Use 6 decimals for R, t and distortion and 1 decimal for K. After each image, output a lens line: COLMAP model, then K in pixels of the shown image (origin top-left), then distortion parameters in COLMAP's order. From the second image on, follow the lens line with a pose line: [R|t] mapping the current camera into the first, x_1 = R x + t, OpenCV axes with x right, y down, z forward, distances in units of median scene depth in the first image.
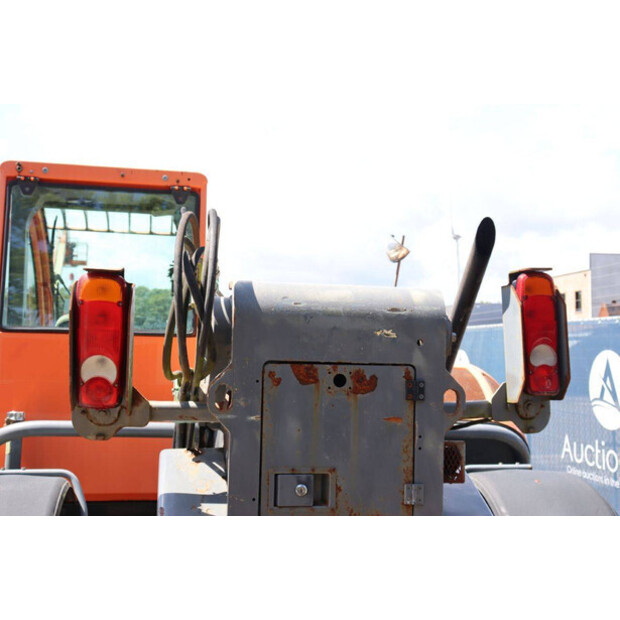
lens RADIAL K [[879.8, 0, 310.0], [0, 879.8, 310.0], [0, 0, 1]] dist [0.096281, 0.039775]
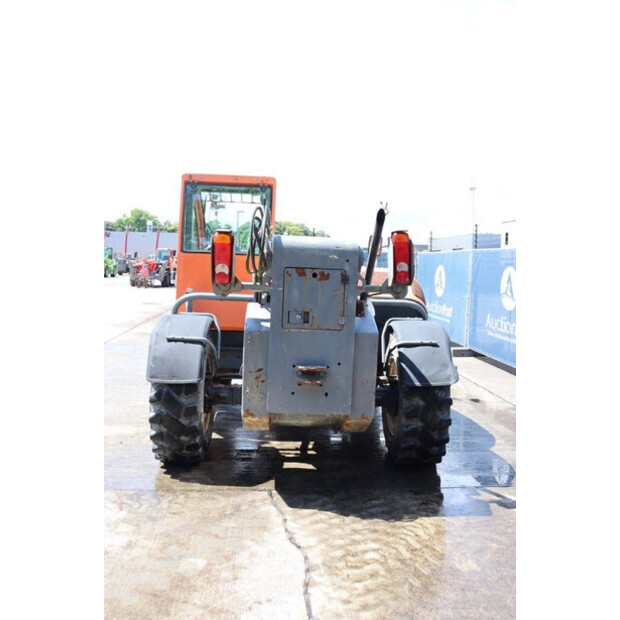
lens RADIAL K [[592.3, 0, 310.0], [0, 592.3, 310.0], [0, 0, 1]] dist [-0.078747, 0.021644]
pose [[0.994196, 0.025442, -0.104530, 0.183248], [-0.012266, 0.992105, 0.124811, -0.030115], [0.106880, -0.122804, 0.986659, -0.631545]]
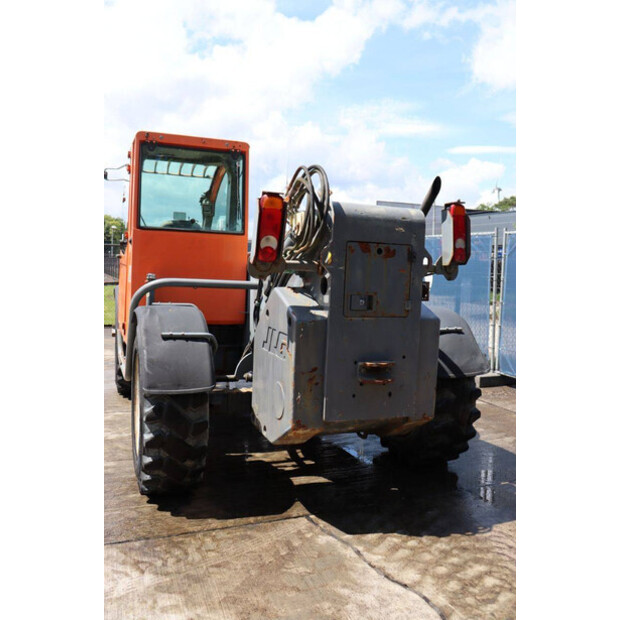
lens RADIAL K [[580.4, 0, 309.8], [0, 580.4, 301.7], [0, 0, 1]] dist [-0.136600, 0.150943]
pose [[0.978852, 0.003905, 0.204532, -0.372426], [-0.027671, 0.993157, 0.113464, 0.043453], [-0.202689, -0.116724, 0.972262, -0.287236]]
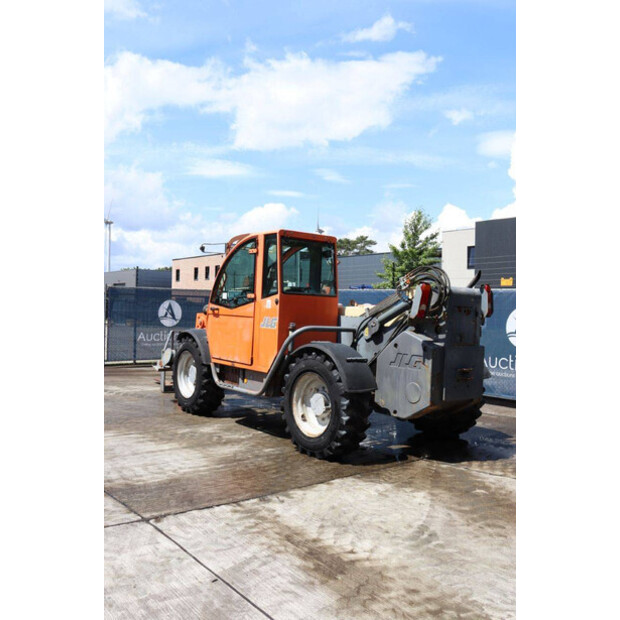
lens RADIAL K [[592.3, 0, 310.0], [0, 592.3, 310.0], [0, 0, 1]] dist [-0.078747, 0.021644]
pose [[0.876065, 0.009420, 0.482101, -1.722497], [-0.038926, 0.997928, 0.051236, -0.033047], [-0.480619, -0.063652, 0.874616, -0.928469]]
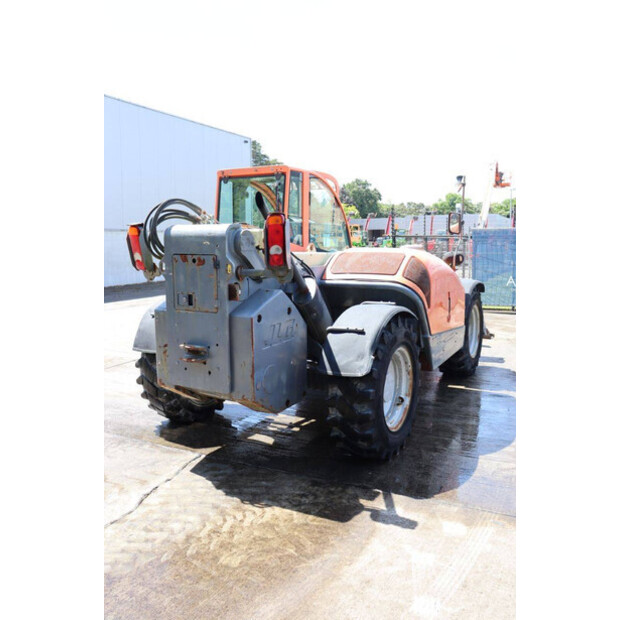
lens RADIAL K [[552.9, 0, 298.1], [0, 552.9, 311.1], [0, 0, 1]] dist [-0.084781, 0.006746]
pose [[0.770596, 0.058824, -0.634604, 1.245384], [0.052561, 0.986474, 0.155264, -0.012494], [0.635153, -0.153001, 0.757080, -0.095161]]
